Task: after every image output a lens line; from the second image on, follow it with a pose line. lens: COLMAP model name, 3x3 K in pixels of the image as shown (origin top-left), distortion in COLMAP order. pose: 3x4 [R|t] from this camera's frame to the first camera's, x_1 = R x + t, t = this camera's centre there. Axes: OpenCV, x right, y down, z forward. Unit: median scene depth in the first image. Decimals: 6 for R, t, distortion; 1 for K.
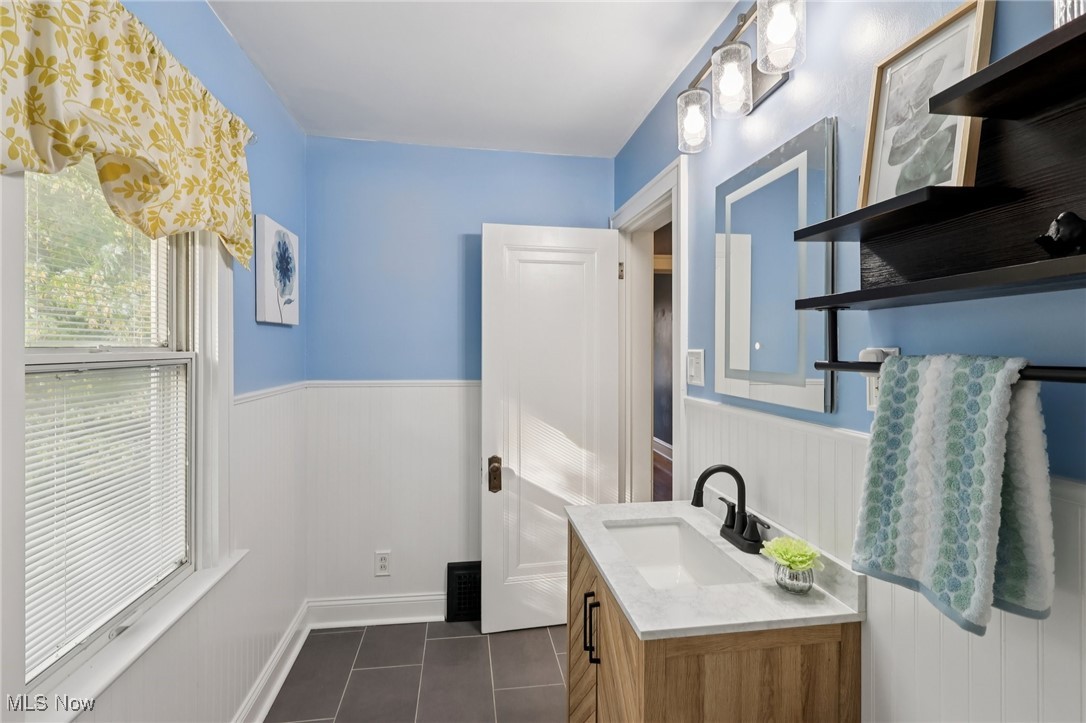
lens RADIAL K [[504.5, 0, 543.5], [0, 504.5, 351.8], [0, 0, 1]] dist [-0.003516, 0.000974]
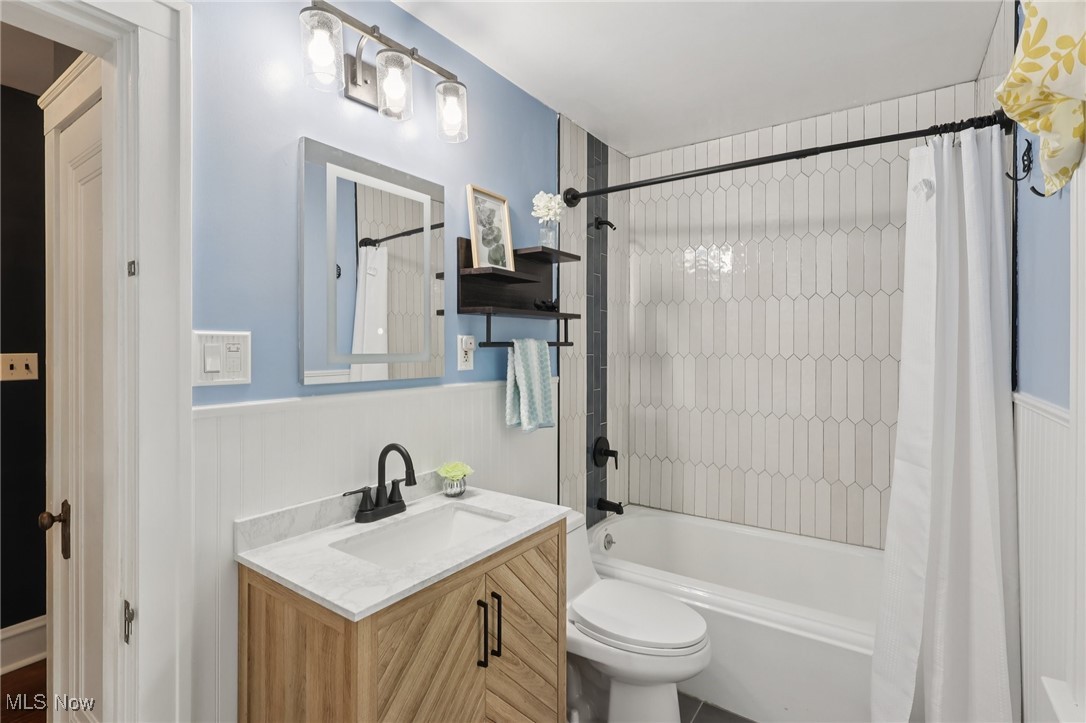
lens RADIAL K [[504.5, 0, 549.7], [0, 504.5, 351.1], [0, 0, 1]] dist [-0.003516, 0.000974]
pose [[-0.726329, -0.010980, 0.687260, -0.630381], [-0.000236, 0.999876, 0.015725, 0.014200], [-0.687347, 0.011260, -0.726242, 1.608799]]
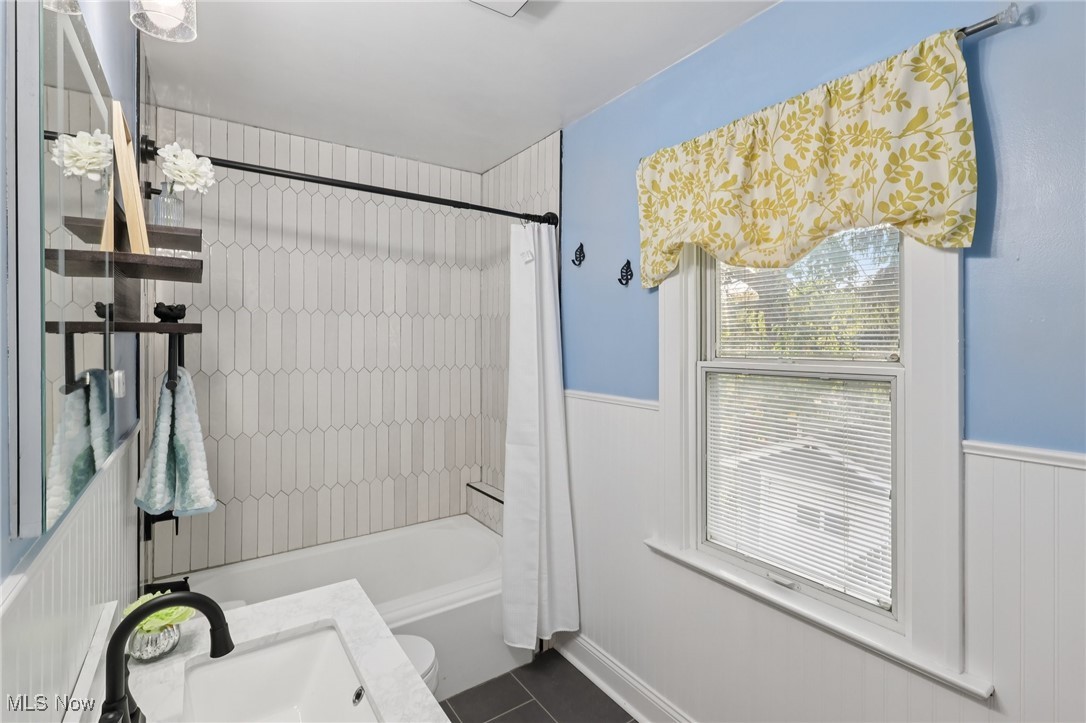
lens RADIAL K [[504.5, 0, 537.2], [0, 504.5, 344.0], [0, 0, 1]] dist [-0.003516, 0.000974]
pose [[-0.910008, -0.003354, -0.414576, 0.217220], [-0.006268, 0.999964, 0.005669, -0.052967], [0.414543, 0.007757, -0.909997, 1.735170]]
